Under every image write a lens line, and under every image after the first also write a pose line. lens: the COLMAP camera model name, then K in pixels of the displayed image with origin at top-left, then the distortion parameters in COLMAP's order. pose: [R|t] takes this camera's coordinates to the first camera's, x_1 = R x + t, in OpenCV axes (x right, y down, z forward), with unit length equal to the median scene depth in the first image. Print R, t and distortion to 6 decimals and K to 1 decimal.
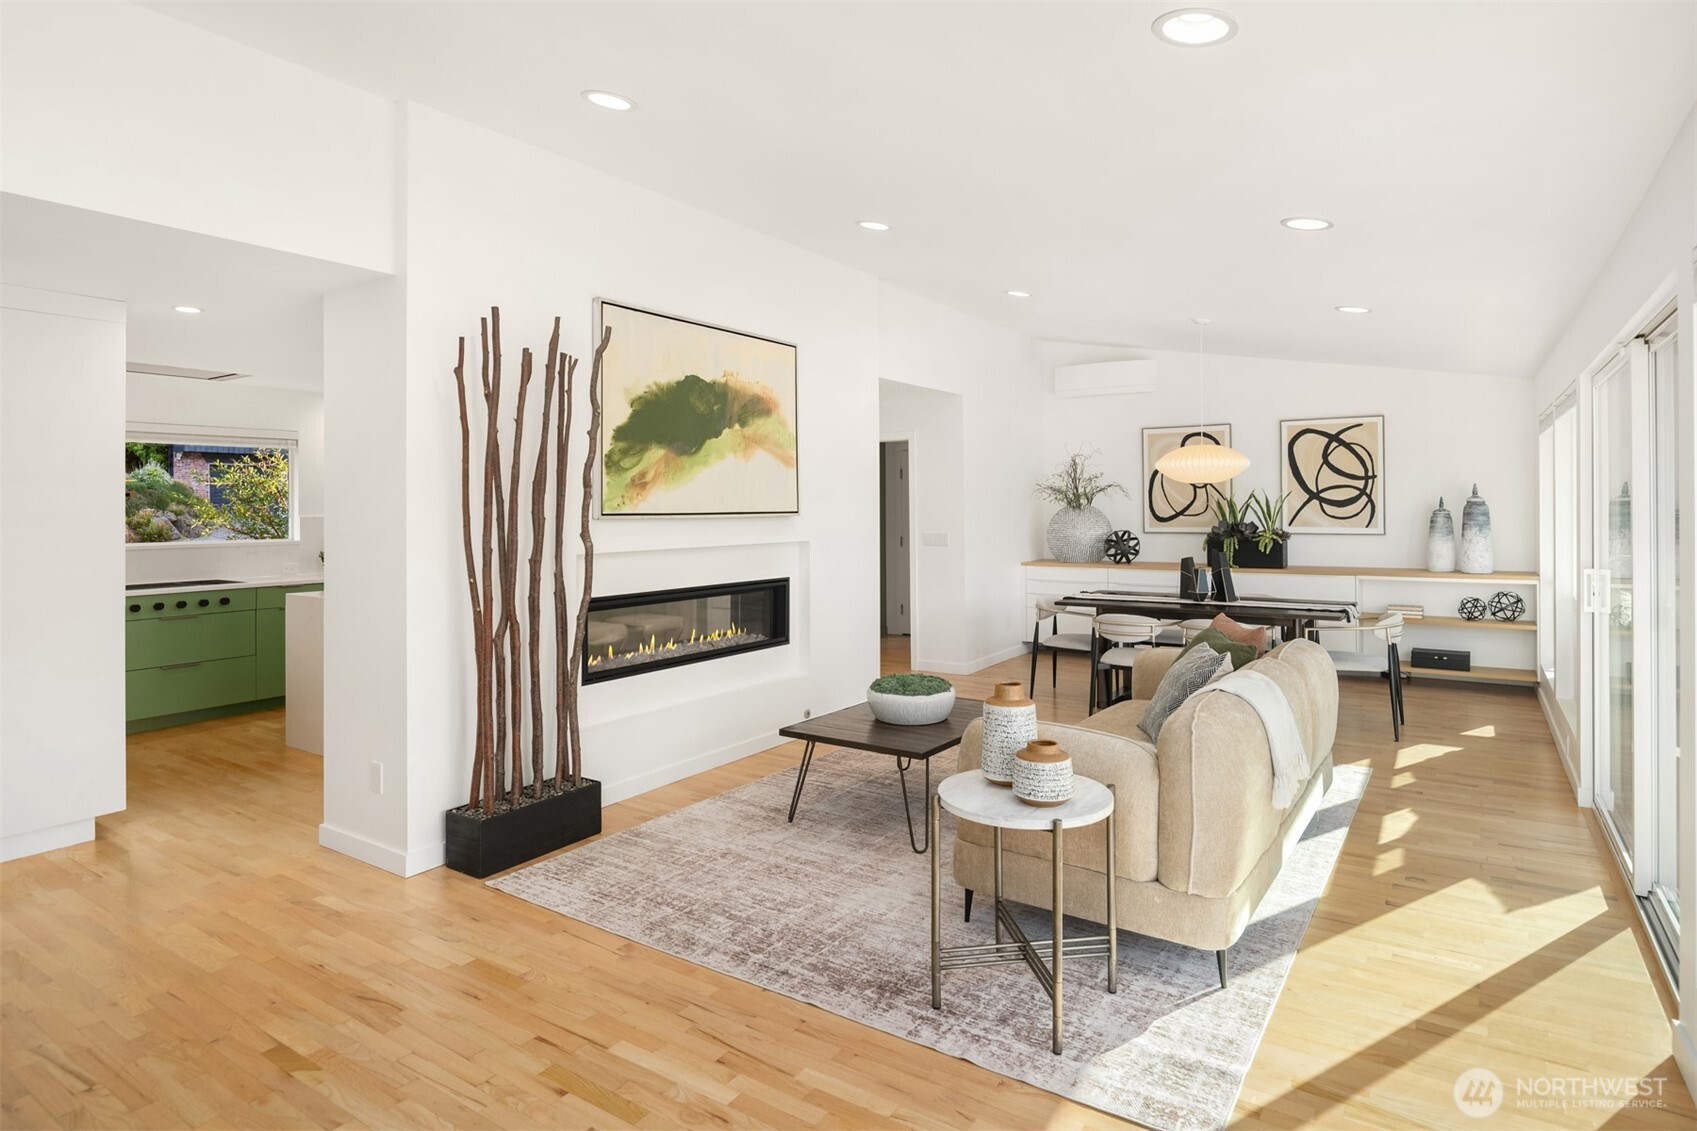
lens RADIAL K [[913.0, 0, 850.3], [0, 913.0, 502.1], [0, 0, 1]] dist [0.000811, -0.005196]
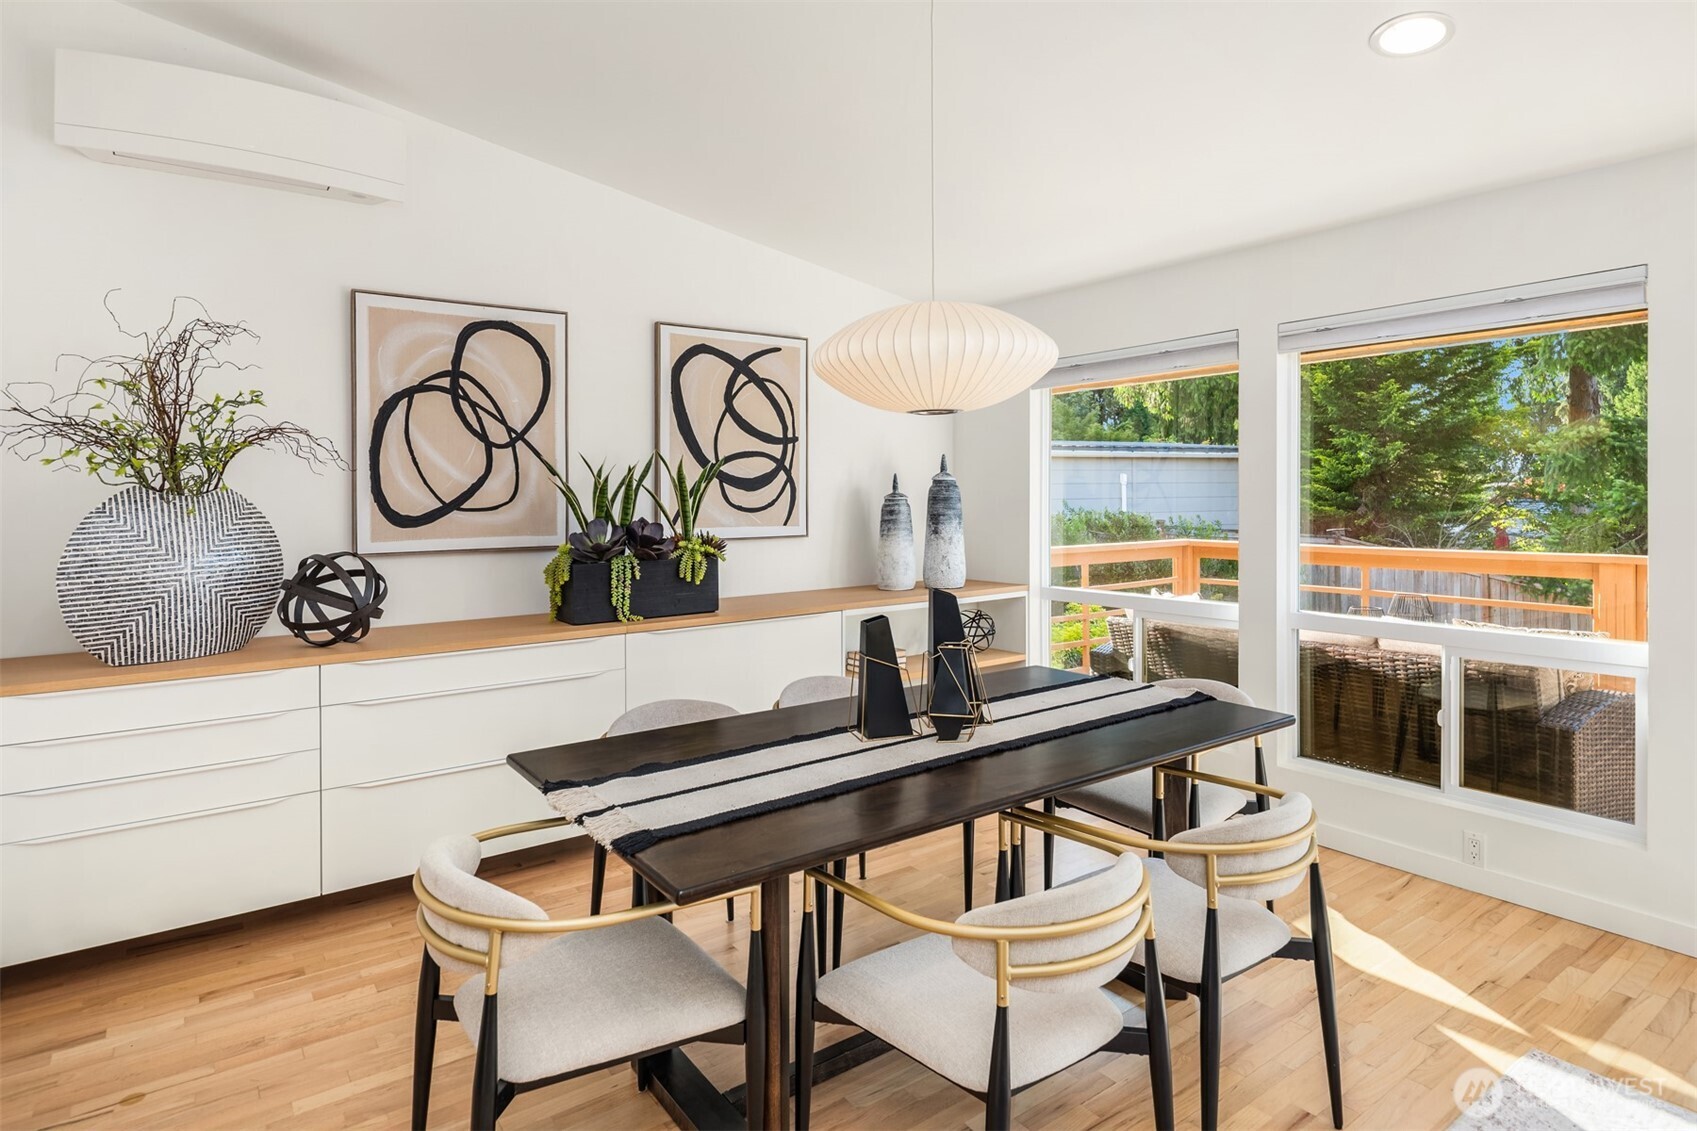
lens RADIAL K [[913.0, 0, 877.7], [0, 913.0, 496.5], [0, 0, 1]] dist [0.000811, -0.005196]
pose [[0.339753, 0.003944, 0.940506, 0.037979], [0.006652, 0.999956, -0.006596, 0.015848], [-0.940491, 0.008497, 0.339712, 0.868996]]
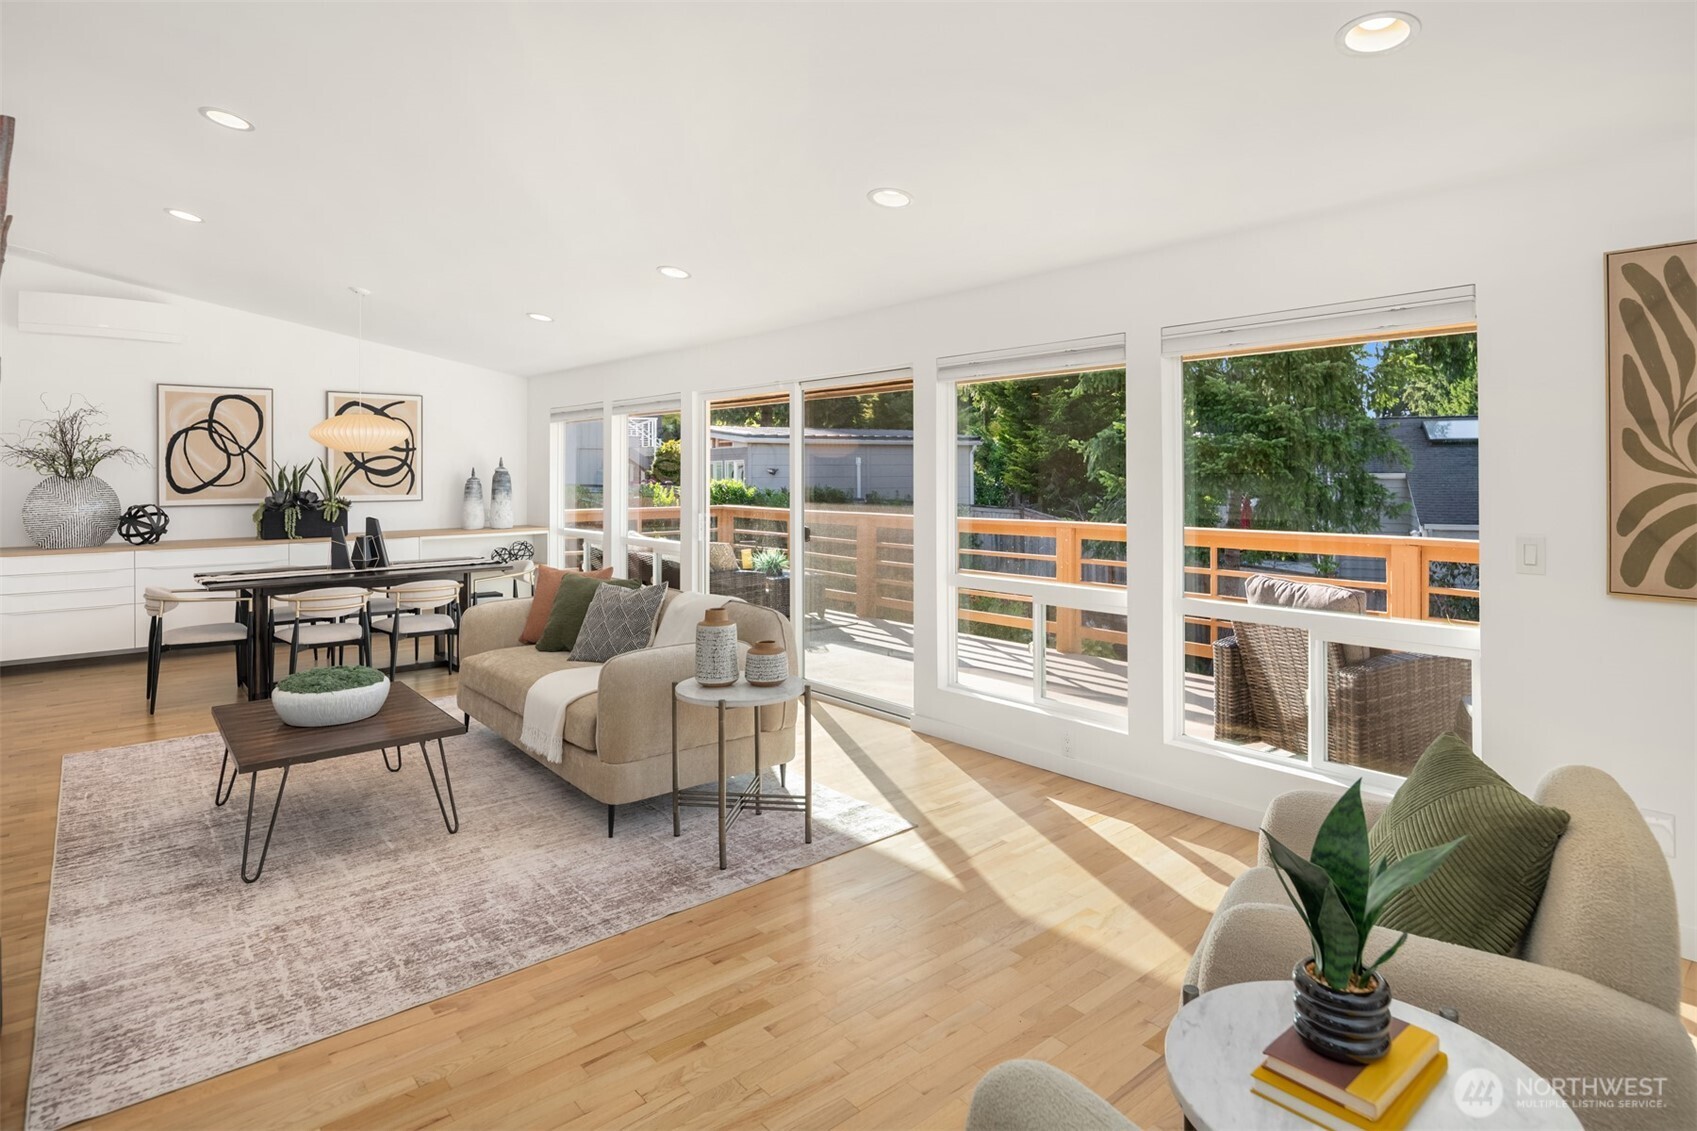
lens RADIAL K [[913.0, 0, 866.5], [0, 913.0, 475.5], [0, 0, 1]] dist [0.000811, -0.005196]
pose [[0.271137, -0.000004, 0.962541, -0.417204], [-0.001874, 0.999998, 0.000532, 0.003468], [-0.962539, -0.001948, 0.271137, 0.182722]]
